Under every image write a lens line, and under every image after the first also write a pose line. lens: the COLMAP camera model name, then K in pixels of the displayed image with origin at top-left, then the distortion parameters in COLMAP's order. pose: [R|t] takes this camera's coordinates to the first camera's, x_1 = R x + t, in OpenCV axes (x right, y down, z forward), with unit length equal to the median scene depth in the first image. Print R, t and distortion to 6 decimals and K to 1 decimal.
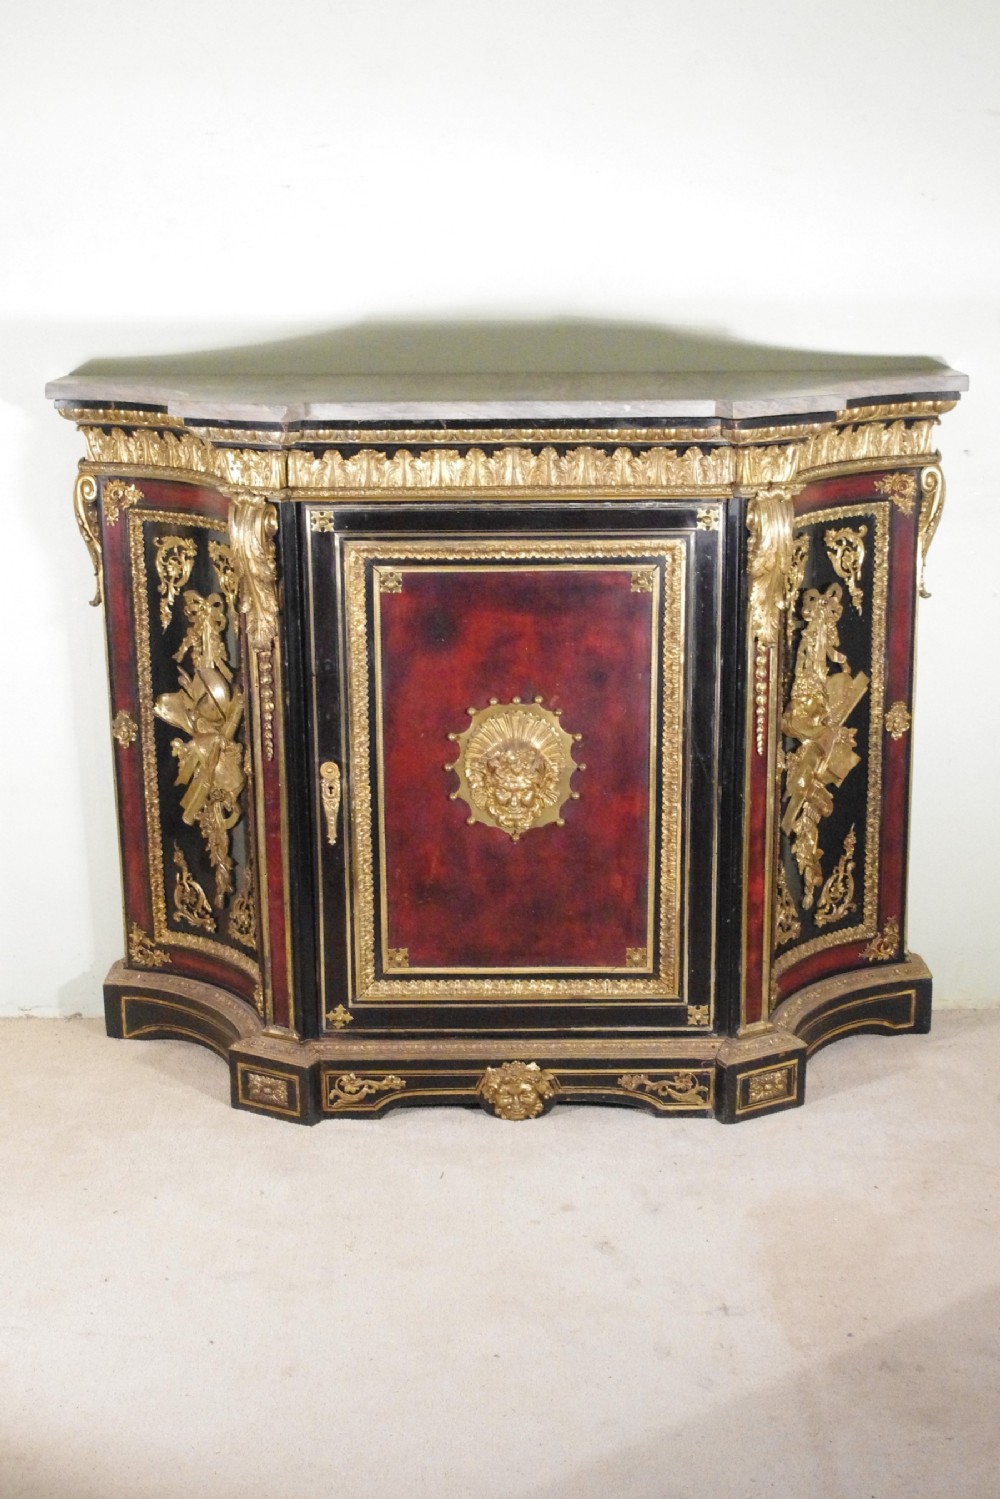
lens RADIAL K [[2125.3, 0, 493.9], [0, 2125.3, 744.2], [0, 0, 1]] dist [-0.012916, 0.079181]
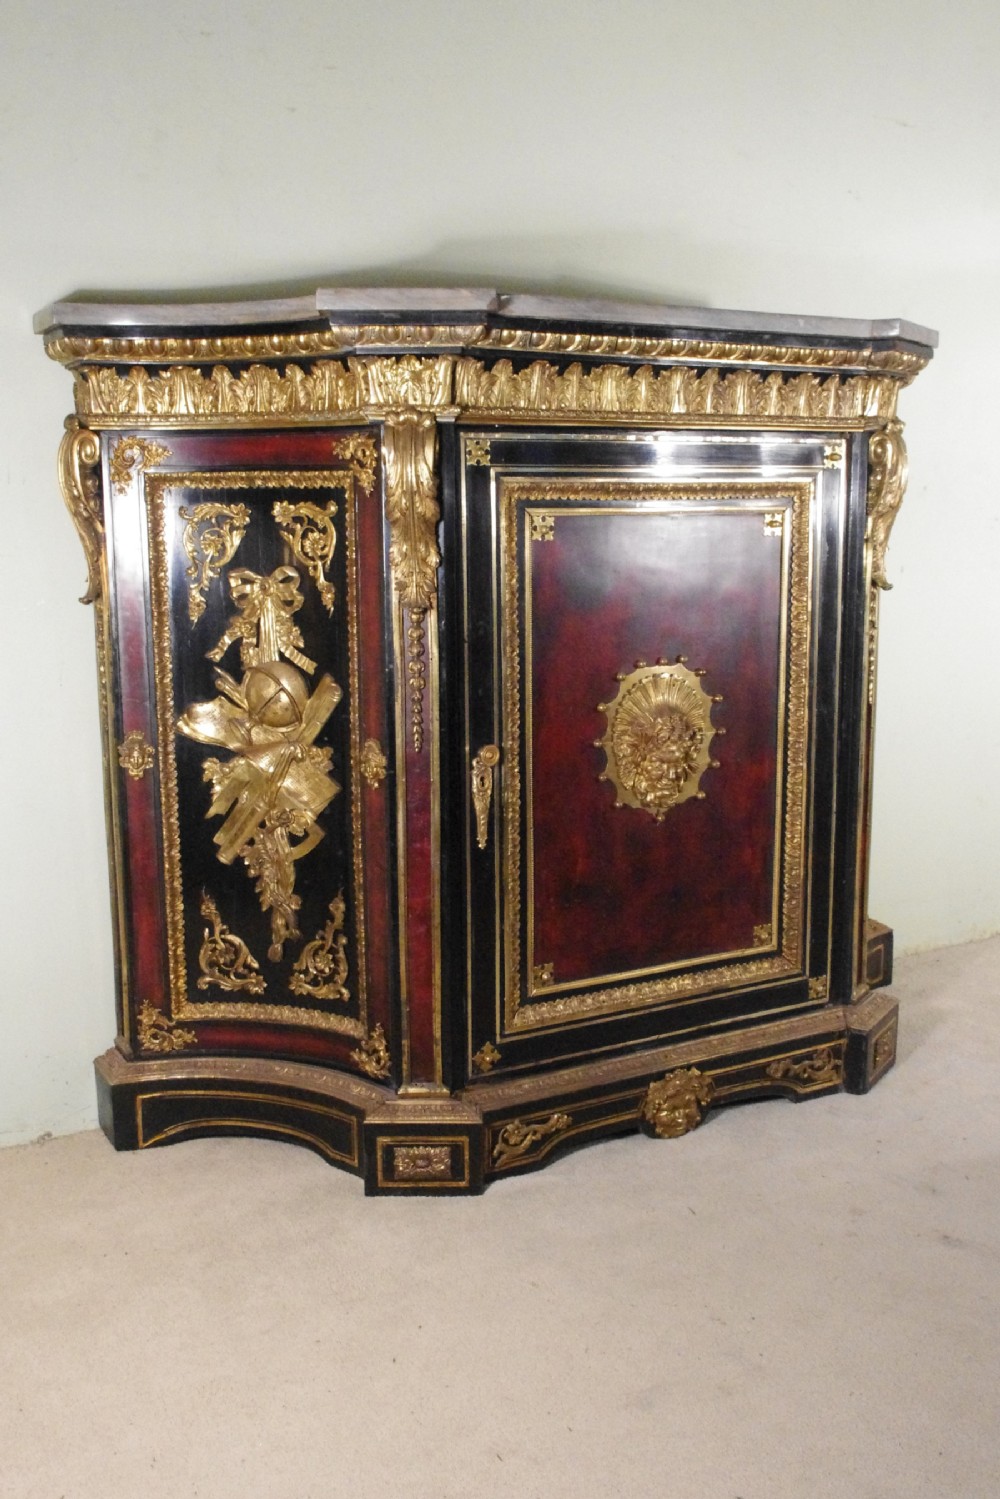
lens RADIAL K [[1500.8, 0, 501.1], [0, 1500.8, 746.2], [0, 0, 1]] dist [-0.040950, 0.009144]
pose [[0.871069, -0.079449, 0.484693, -0.346366], [0.124726, 0.990263, -0.061831, 0.044106], [-0.475061, 0.114313, 0.872496, 0.467774]]
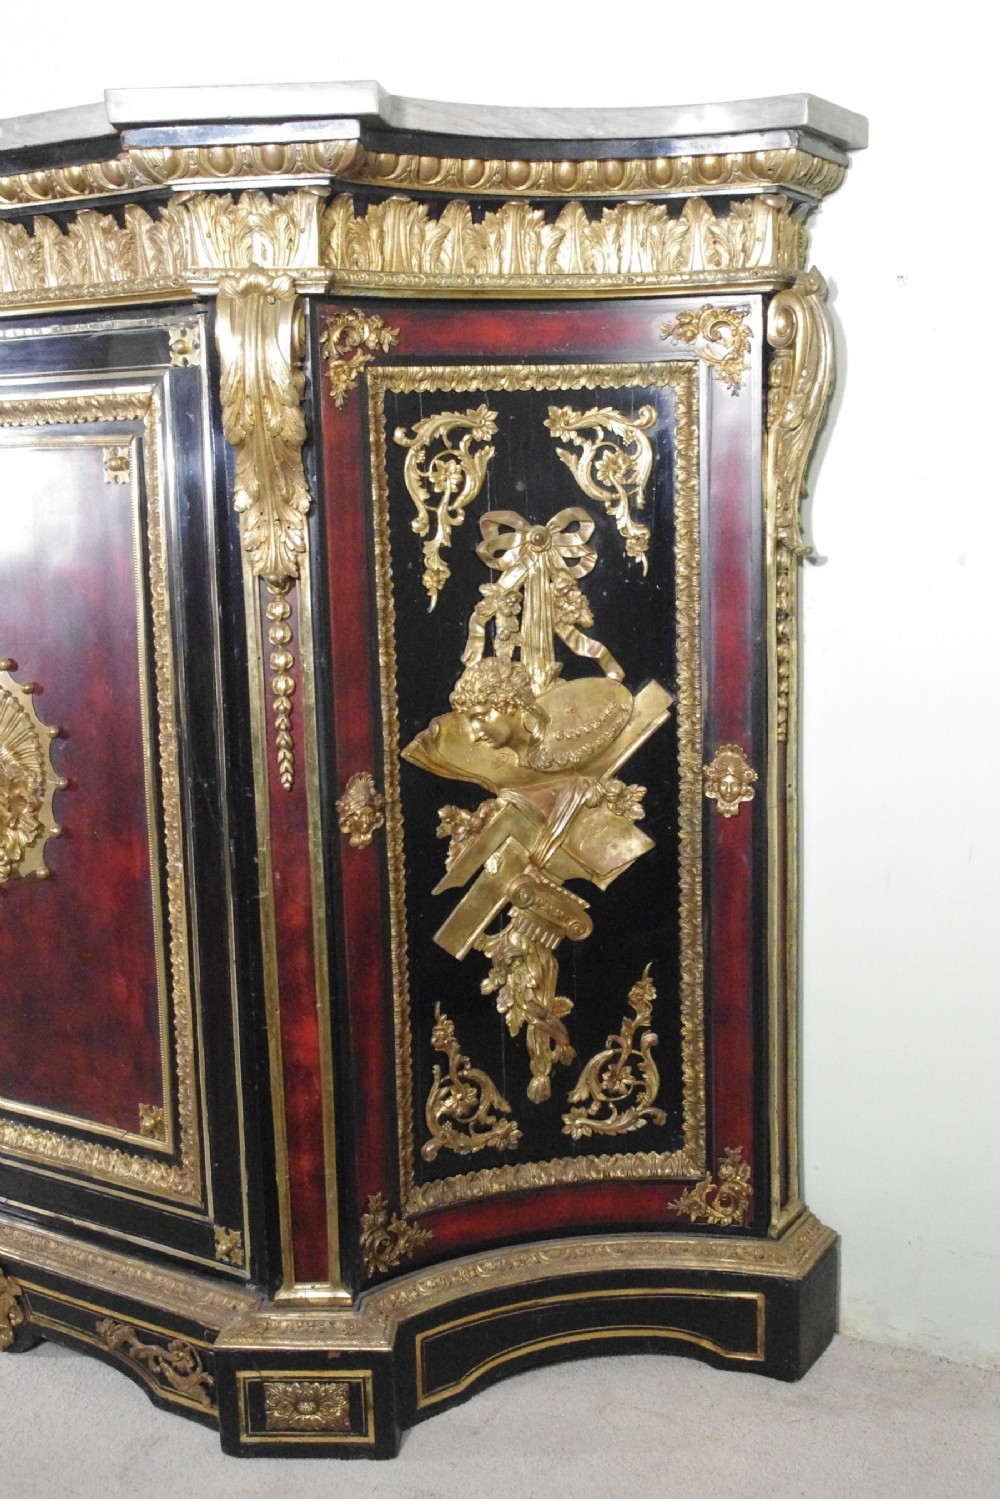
lens RADIAL K [[1736.3, 0, 496.8], [0, 1736.3, 746.6], [0, 0, 1]] dist [-0.027535, 0.043326]
pose [[0.846288, 0.077534, -0.527053, 0.390896], [-0.121090, 0.991452, -0.048584, 0.009173], [0.518780, 0.104937, 0.848443, 0.630967]]
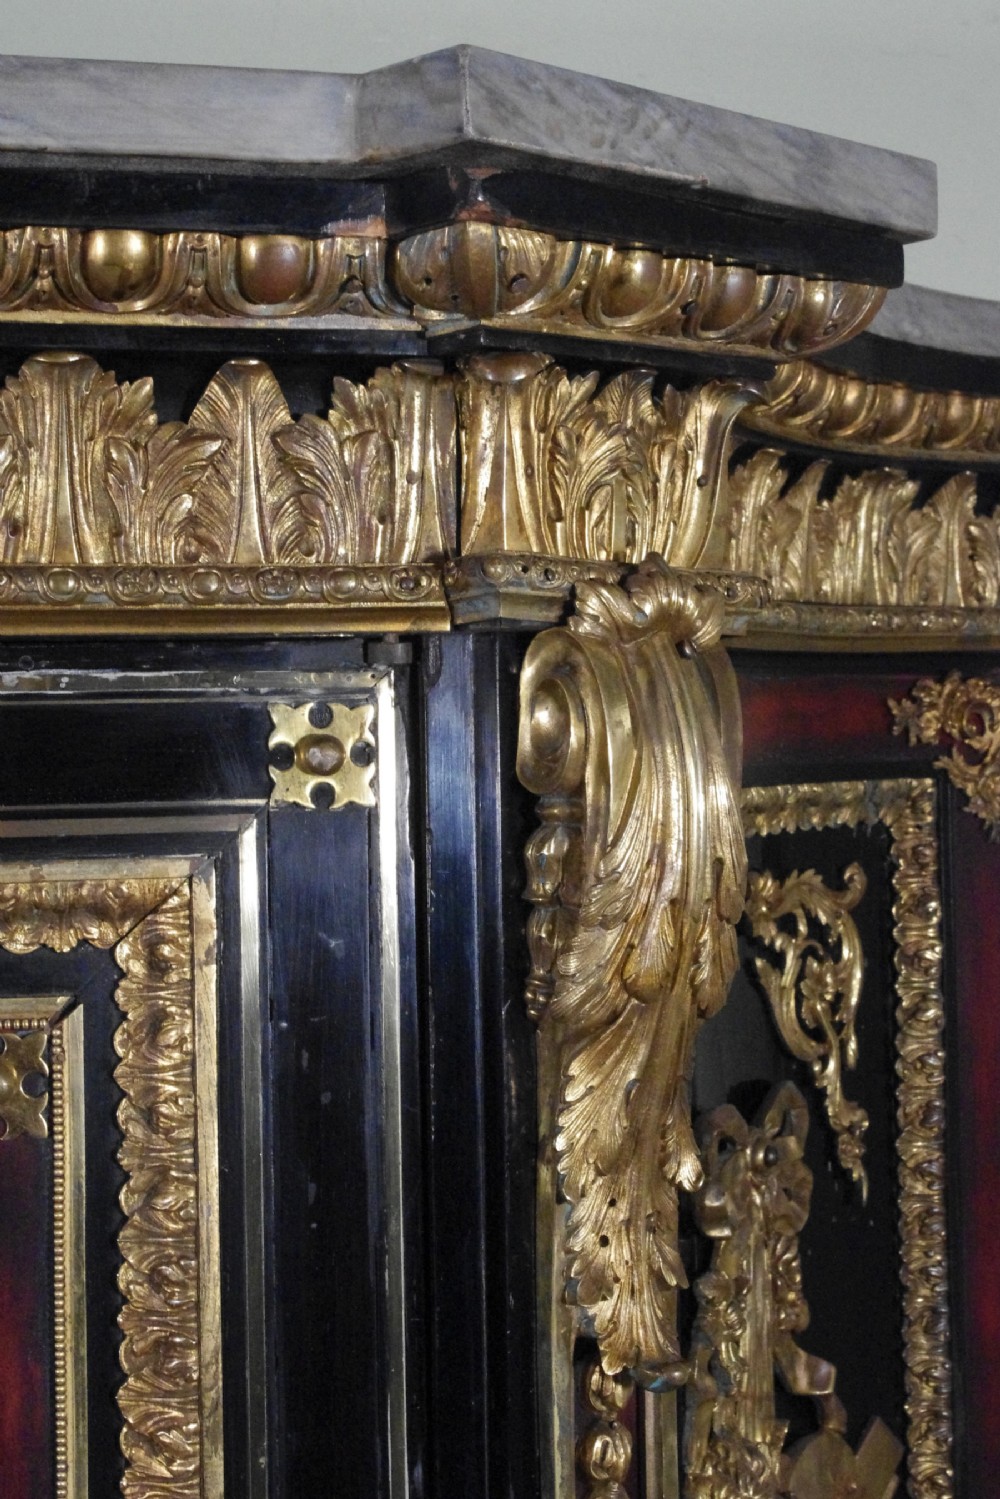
lens RADIAL K [[2403.8, 0, 504.9], [0, 2403.8, 729.8], [0, 0, 1]] dist [-0.010297, 0.061211]
pose [[0.971758, -0.007820, 0.235851, 0.060277], [0.068756, 0.965470, -0.251277, -0.047087], [-0.225742, 0.260396, 0.938741, 0.737815]]
